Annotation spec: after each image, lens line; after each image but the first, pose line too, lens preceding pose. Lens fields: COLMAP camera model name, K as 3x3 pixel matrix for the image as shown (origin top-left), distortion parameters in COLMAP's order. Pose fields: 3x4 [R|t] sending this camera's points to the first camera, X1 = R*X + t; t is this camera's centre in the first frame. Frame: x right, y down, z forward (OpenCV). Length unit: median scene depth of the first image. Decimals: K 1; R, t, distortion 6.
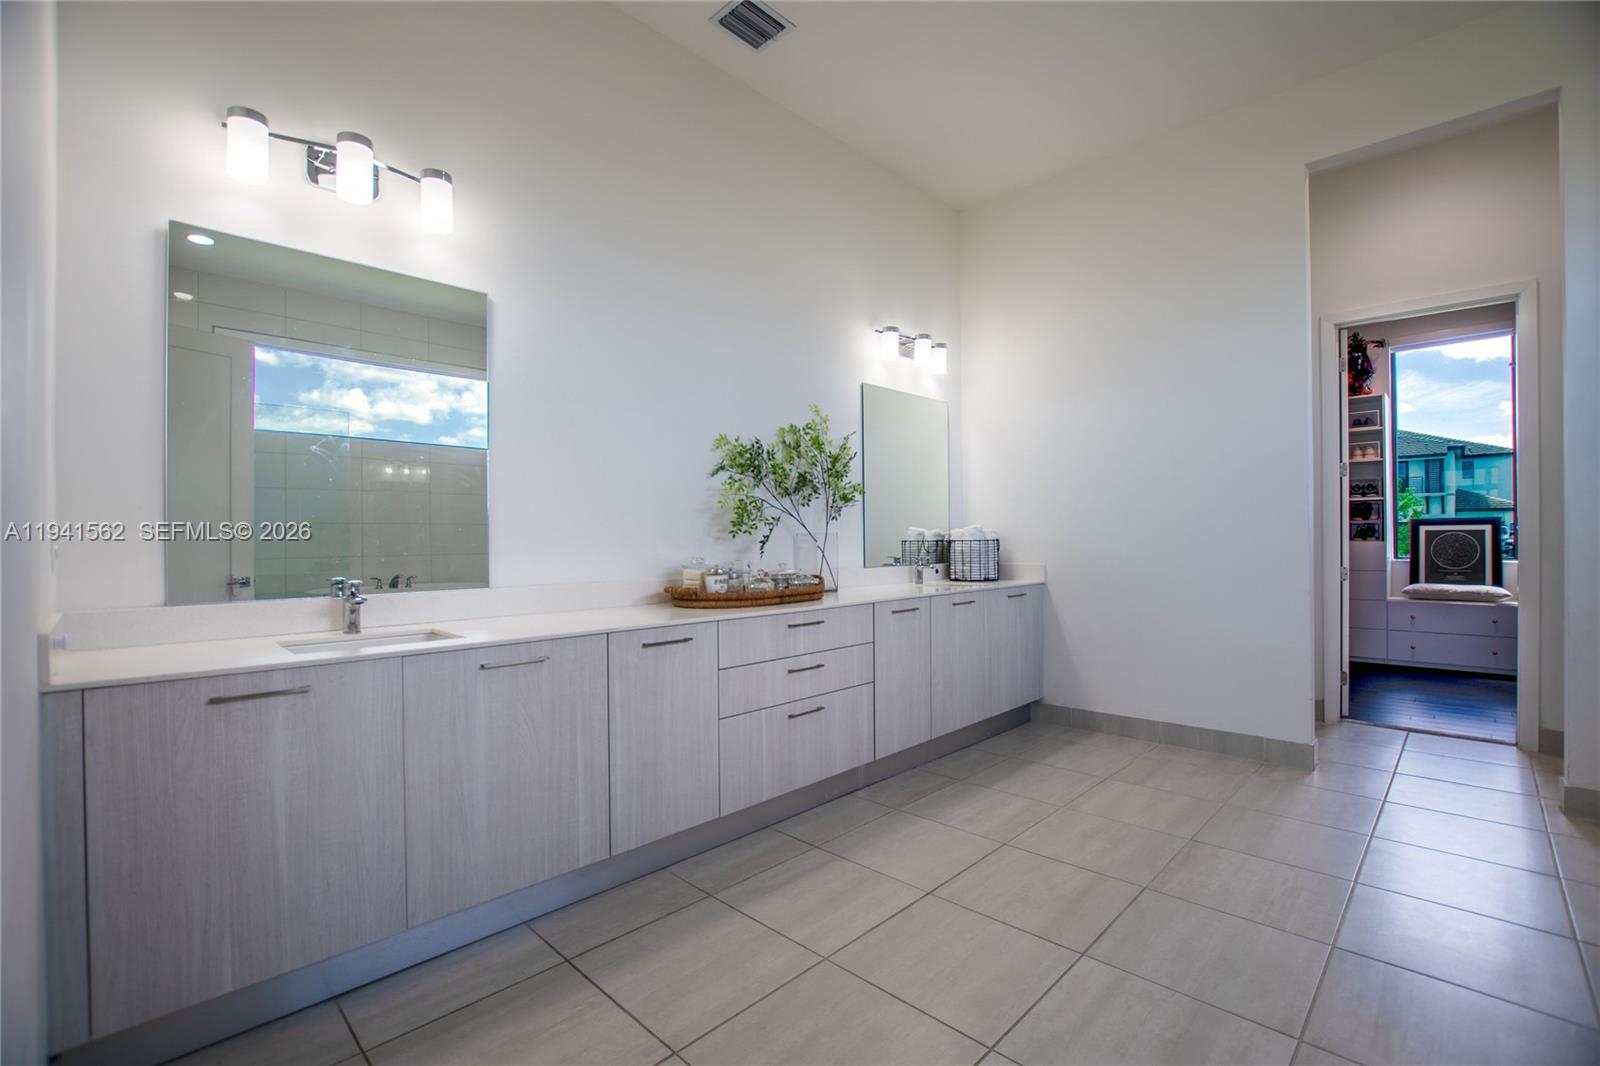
lens RADIAL K [[714.4, 0, 797.7], [0, 714.4, 531.6], [0, 0, 1]] dist [-0.028121, 0.003120]
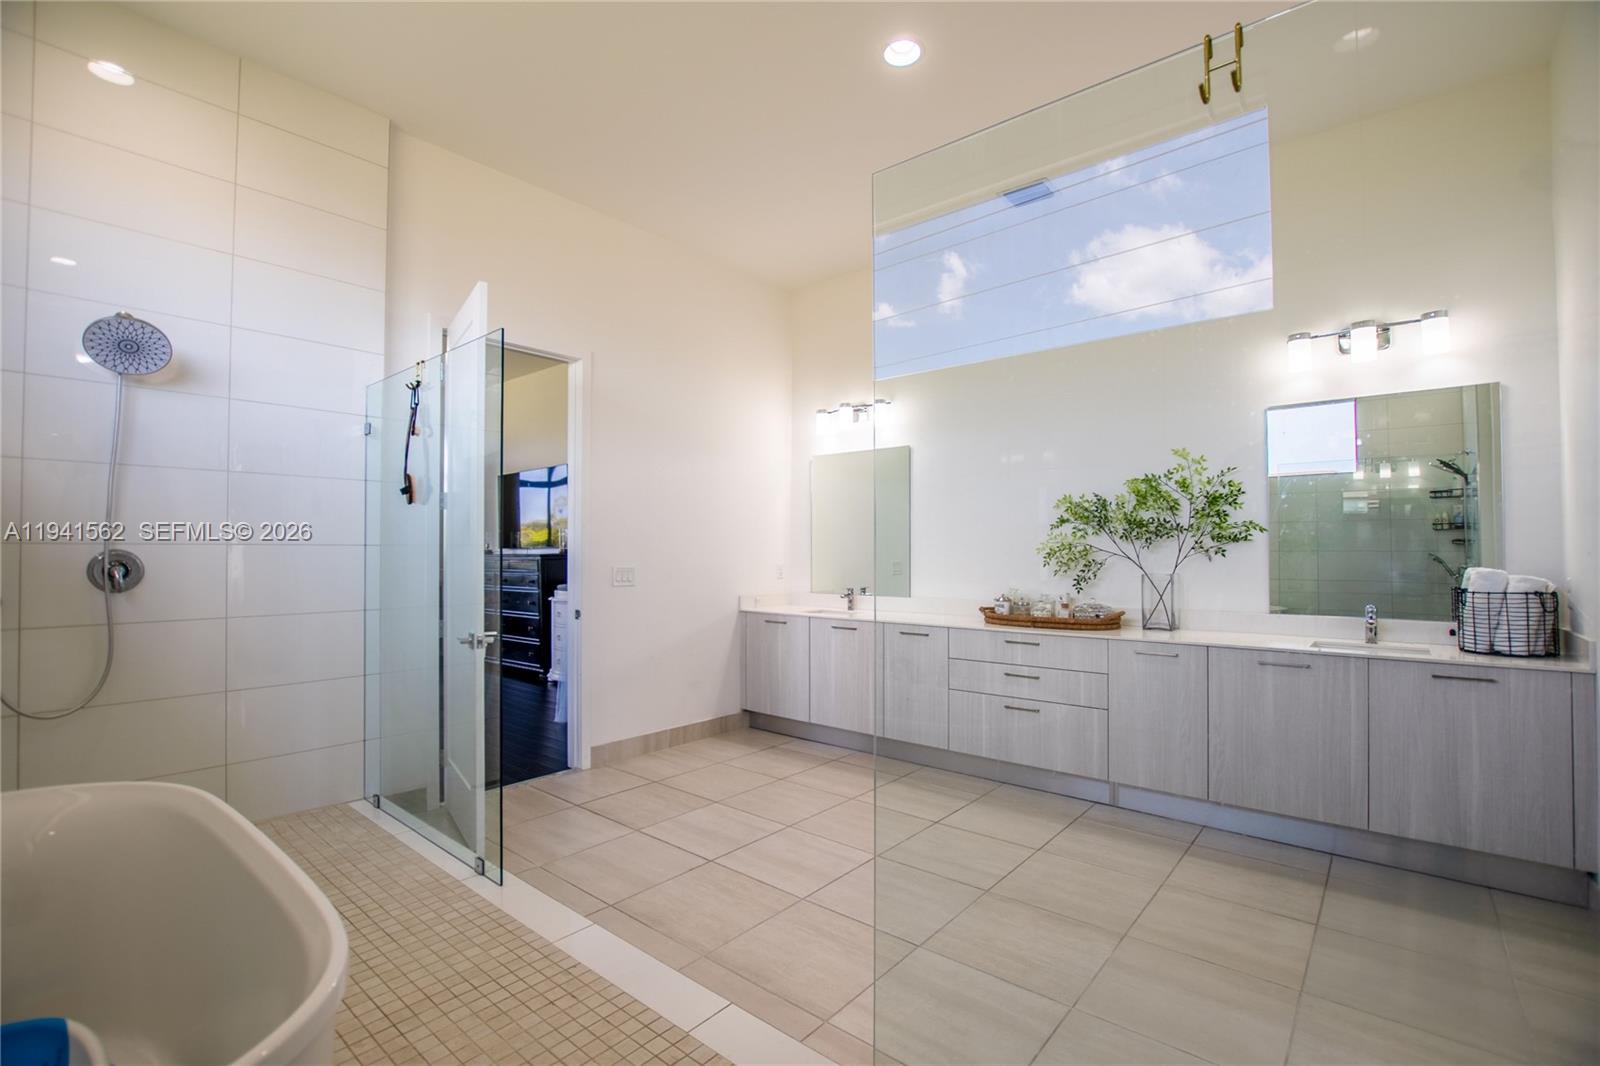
lens RADIAL K [[714.4, 0, 775.9], [0, 714.4, 538.1], [0, 0, 1]] dist [-0.028121, 0.003120]
pose [[0.046407, -0.011347, -0.998858, 1.133956], [0.010682, 0.999884, -0.010863, -0.049329], [0.998866, -0.010166, 0.046523, 0.409906]]
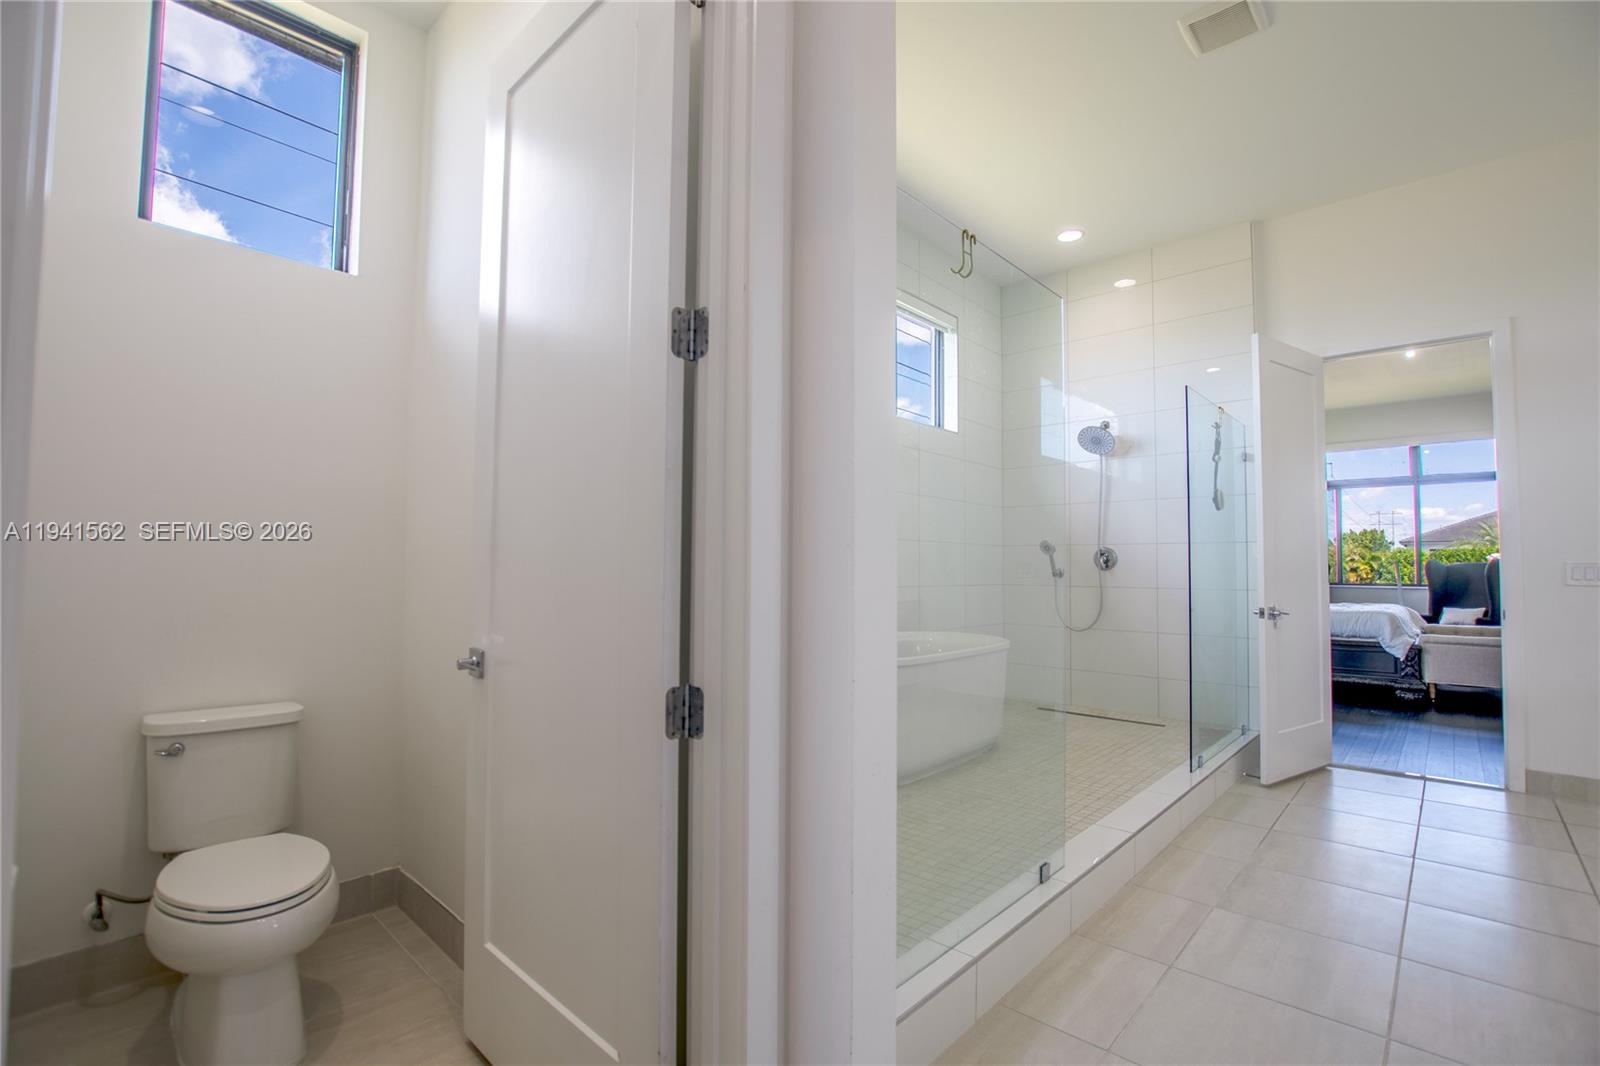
lens RADIAL K [[714.4, 0, 810.7], [0, 714.4, 542.9], [0, 0, 1]] dist [-0.028121, 0.003120]
pose [[-0.999512, 0.000944, -0.031237, 0.984134], [0.002413, 0.998892, -0.047001, 0.006028], [0.031158, -0.047054, -0.998406, 1.196138]]
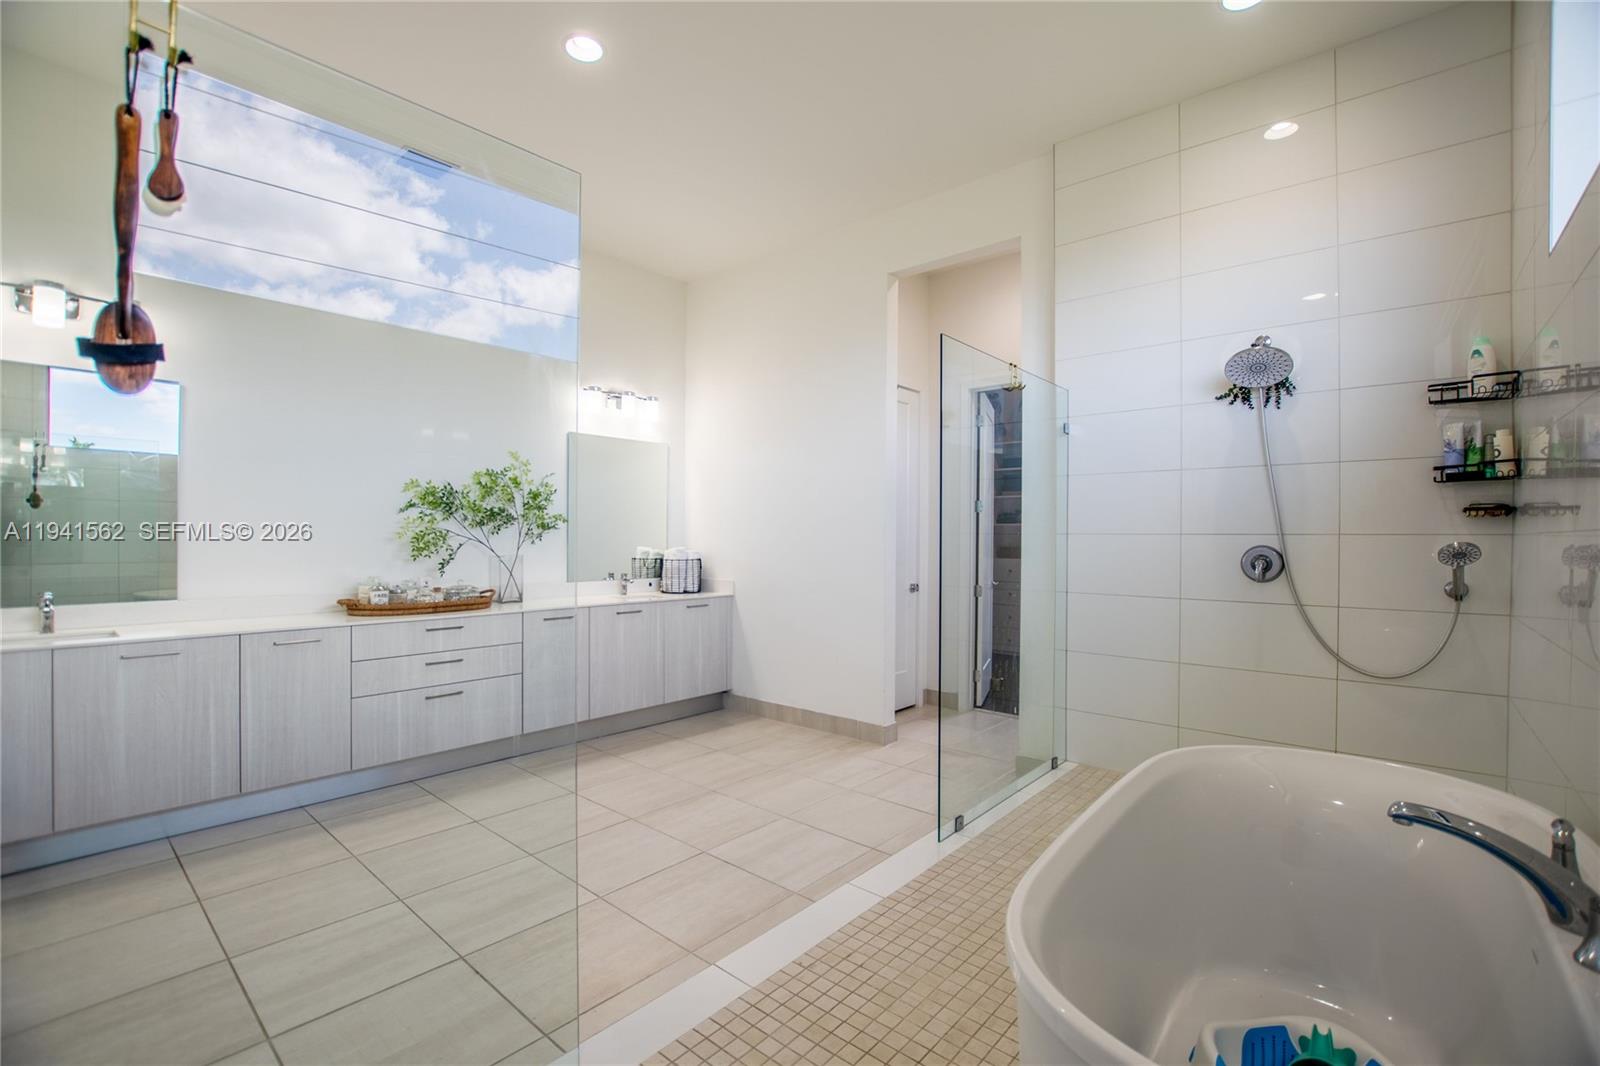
lens RADIAL K [[714.4, 0, 797.2], [0, 714.4, 534.7], [0, 0, 1]] dist [-0.028121, 0.003120]
pose [[0.998316, 0.015237, 0.055971, 0.502568], [-0.015624, 0.999857, 0.006480, -0.054443], [-0.055864, -0.007343, 0.998411, -0.299208]]
